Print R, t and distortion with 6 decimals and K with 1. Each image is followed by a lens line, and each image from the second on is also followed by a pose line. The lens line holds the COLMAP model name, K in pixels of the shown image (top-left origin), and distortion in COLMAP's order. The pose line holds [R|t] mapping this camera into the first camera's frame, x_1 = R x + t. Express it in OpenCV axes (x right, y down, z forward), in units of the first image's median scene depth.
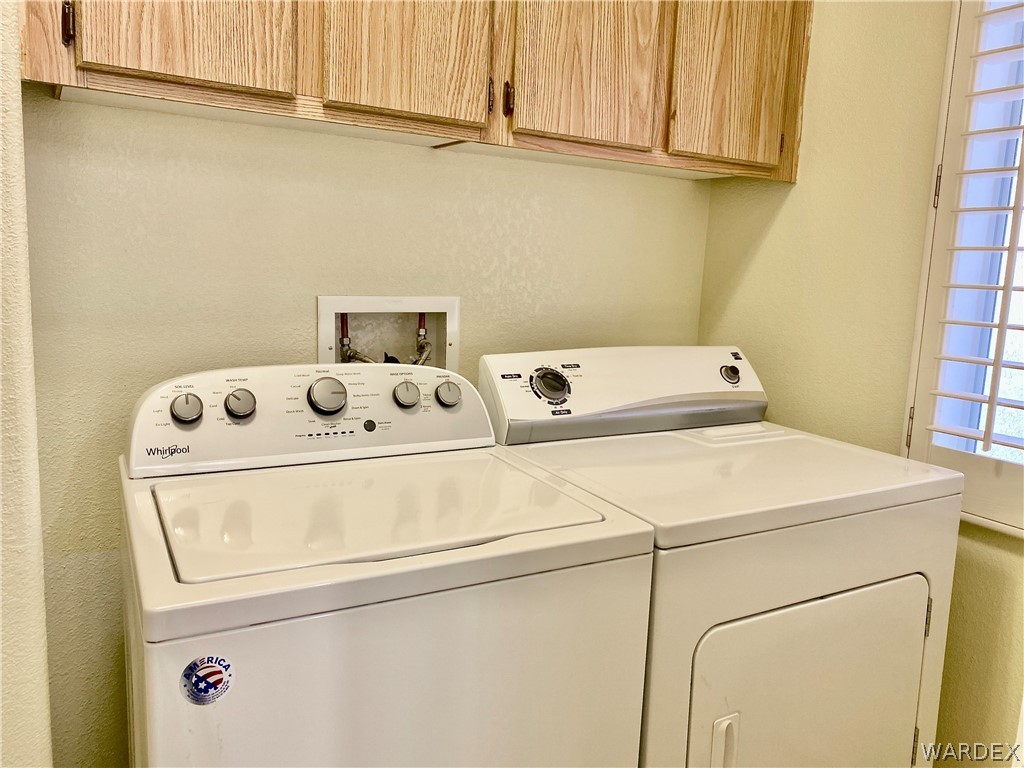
lens RADIAL K [[787.0, 0, 506.1], [0, 787.0, 365.1], [0, 0, 1]] dist [0.045249, -0.054545]
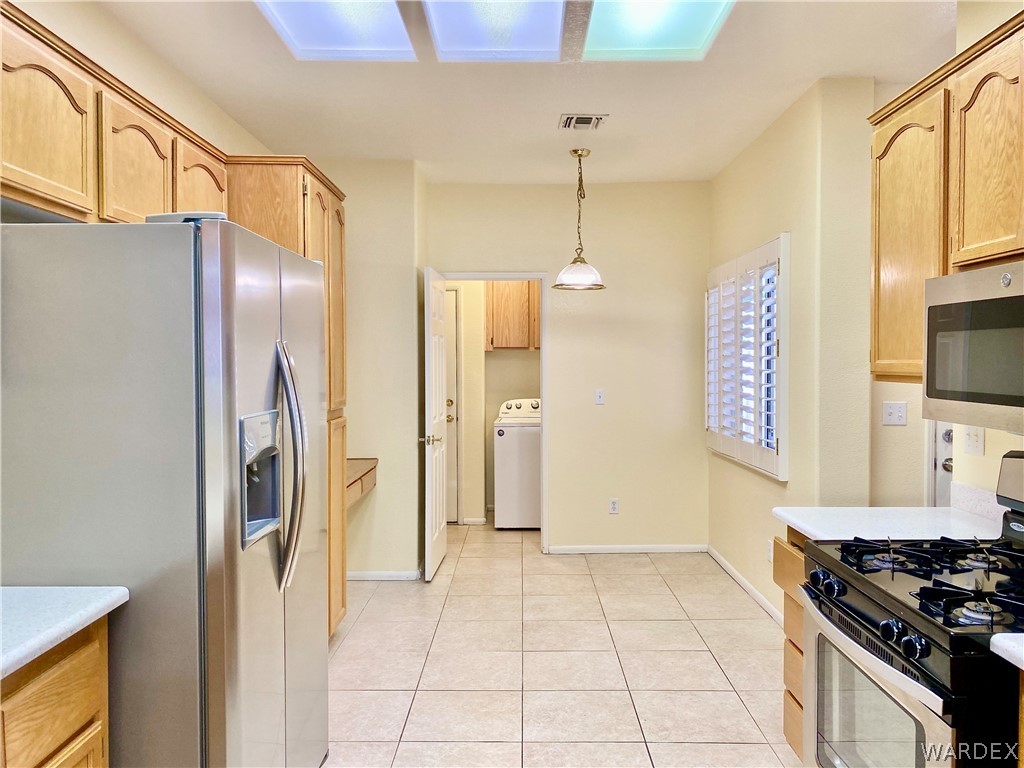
lens RADIAL K [[787.0, 0, 518.8], [0, 787.0, 376.1], [0, 0, 1]] dist [0.045249, -0.054545]
pose [[0.862980, -0.036452, -0.503922, 2.398959], [-0.026564, 0.992741, -0.117303, 0.486529], [0.504540, 0.114616, 0.855747, -3.636128]]
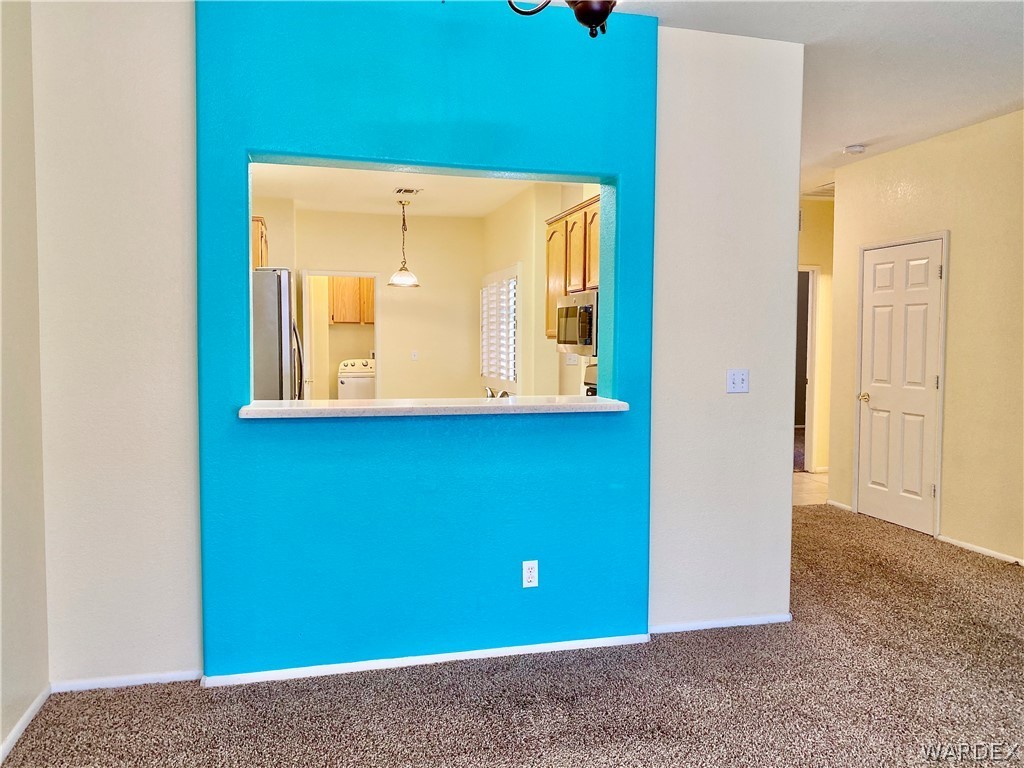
lens RADIAL K [[787.0, 0, 529.0], [0, 787.0, 385.0], [0, 0, 1]] dist [0.045249, -0.054545]
pose [[0.968334, -0.025023, -0.248399, 3.215870], [0.005065, 0.996729, -0.080663, 0.884257], [0.249605, 0.076851, 0.965293, -5.935795]]
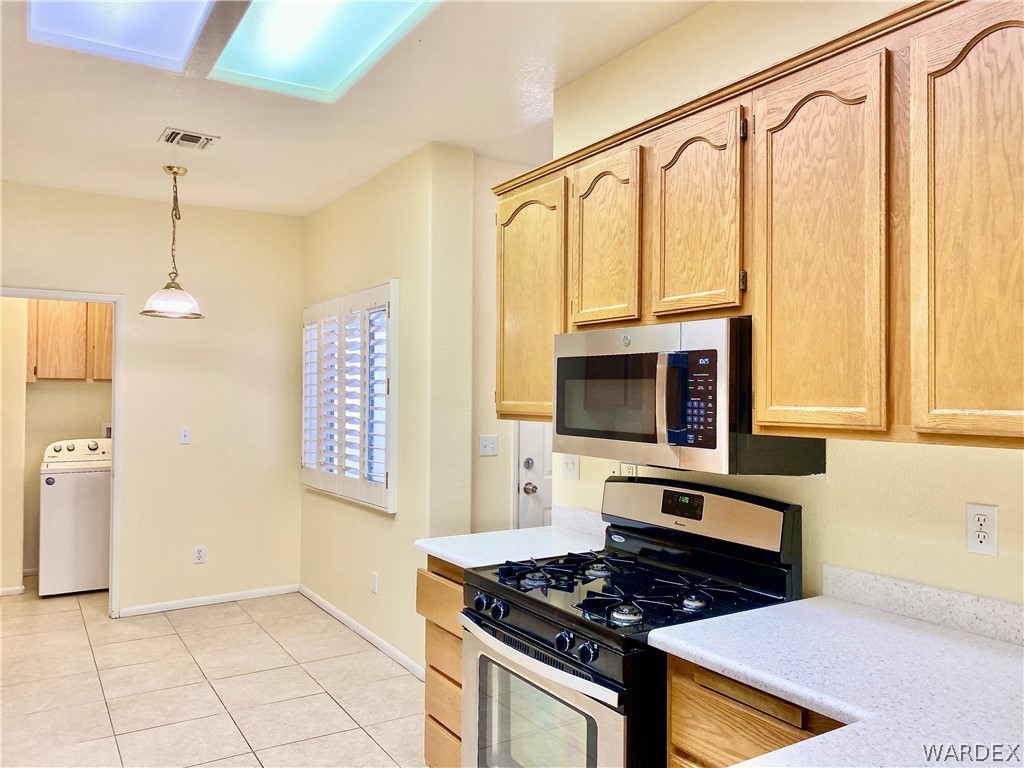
lens RADIAL K [[787.0, 0, 514.0], [0, 787.0, 377.8], [0, 0, 1]] dist [0.045249, -0.054545]
pose [[0.998748, -0.038171, 0.032330, 2.125601], [0.042607, 0.987766, -0.150013, 0.460415], [-0.026209, 0.151202, 0.988155, -3.716464]]
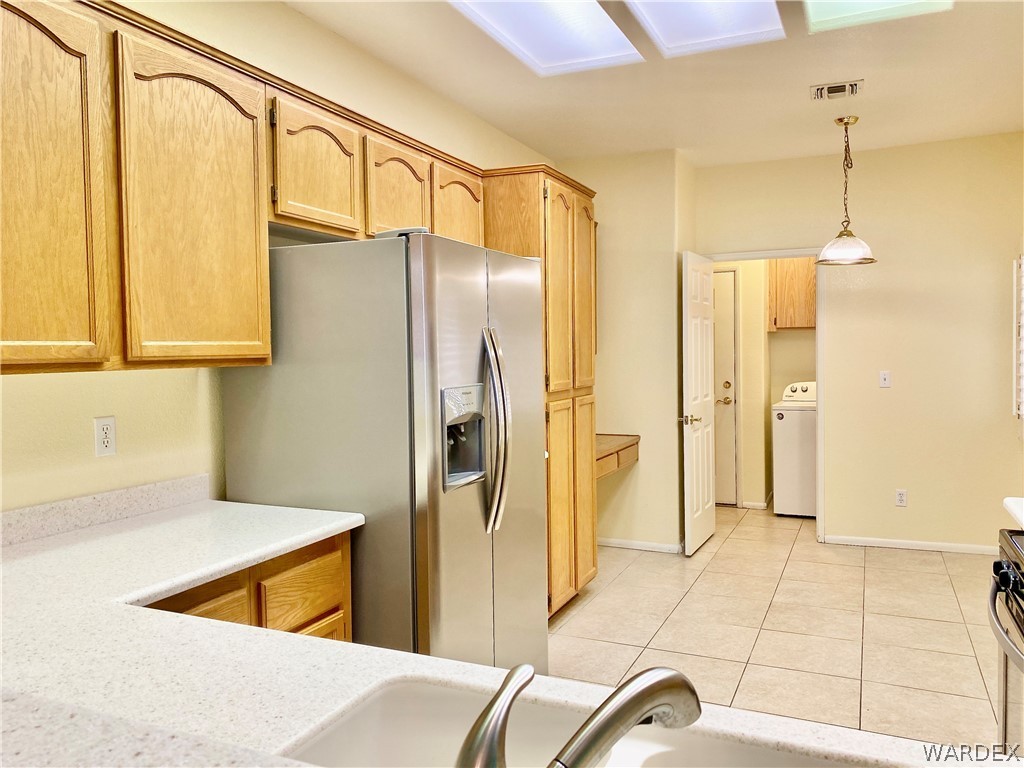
lens RADIAL K [[787.0, 0, 510.4], [0, 787.0, 372.8], [0, 0, 1]] dist [0.045249, -0.054545]
pose [[0.577261, -0.026758, -0.816121, 2.807658], [-0.068486, 0.994355, -0.081043, 0.506622], [0.813683, 0.102675, 0.572170, -3.557172]]
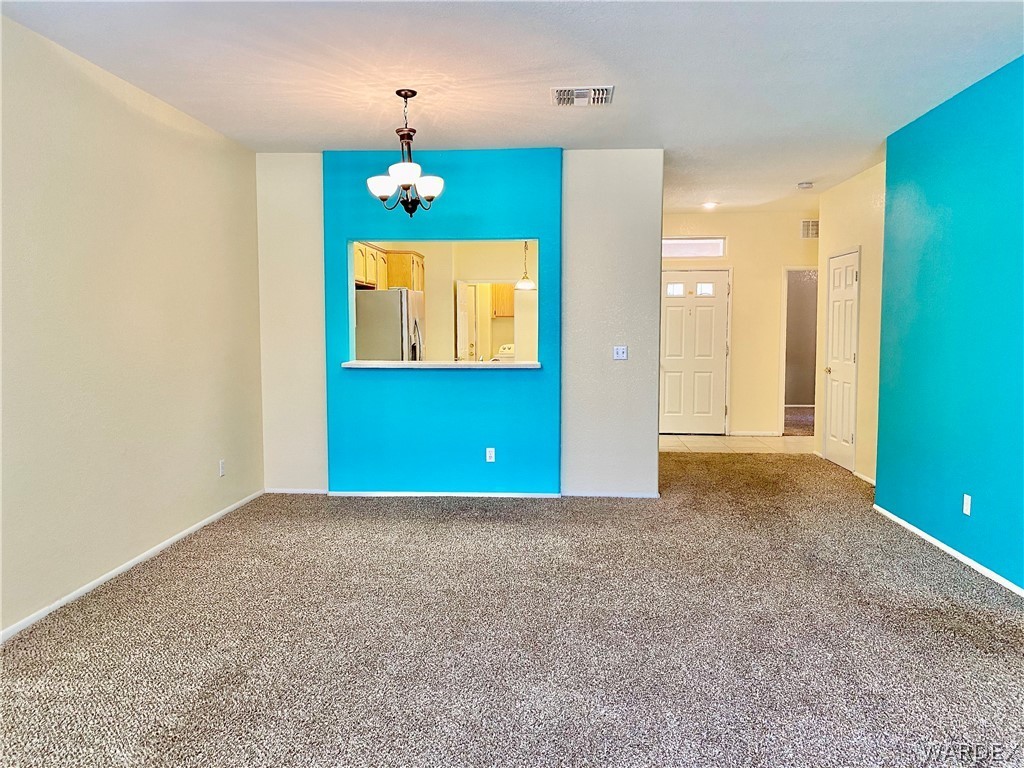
lens RADIAL K [[787.0, 0, 538.2], [0, 787.0, 379.5], [0, 0, 1]] dist [0.045249, -0.054545]
pose [[0.847305, -0.011362, -0.530985, 5.367533], [-0.030350, 0.997102, -0.069765, 1.162564], [0.530239, 0.075228, 0.844504, -7.325304]]
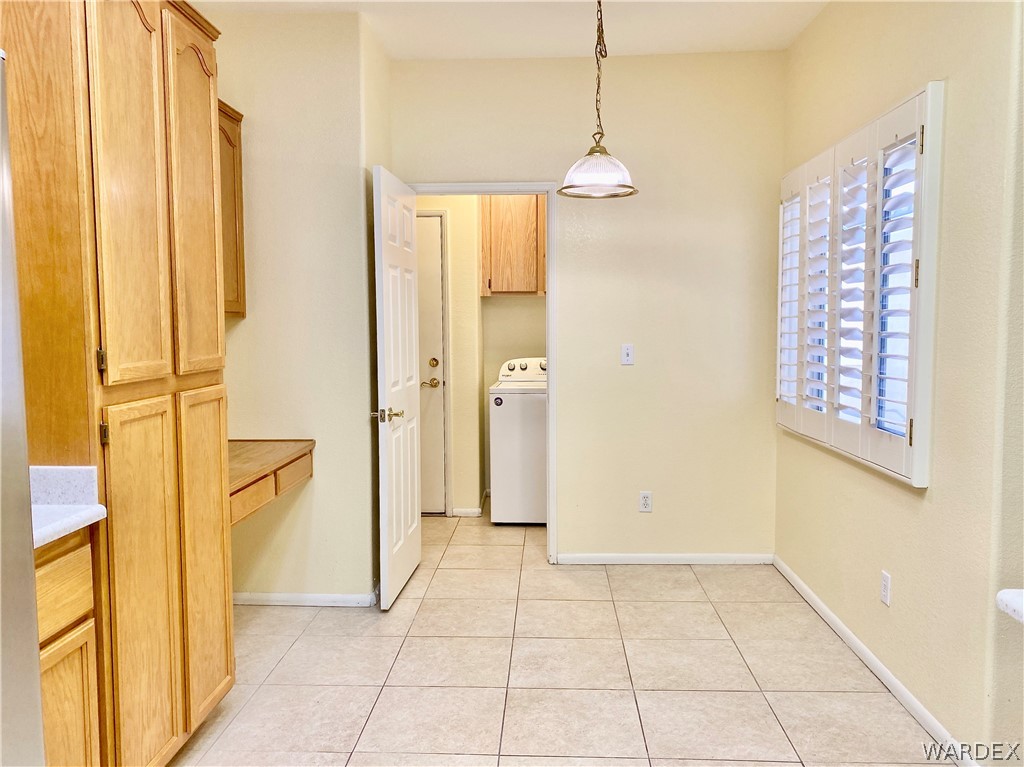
lens RADIAL K [[787.0, 0, 507.3], [0, 787.0, 380.6], [0, 0, 1]] dist [0.045249, -0.054545]
pose [[0.835939, -0.006852, -0.548780, 1.925474], [-0.030745, 0.997767, -0.059291, 0.386661], [0.547961, 0.066436, 0.833862, -2.575714]]
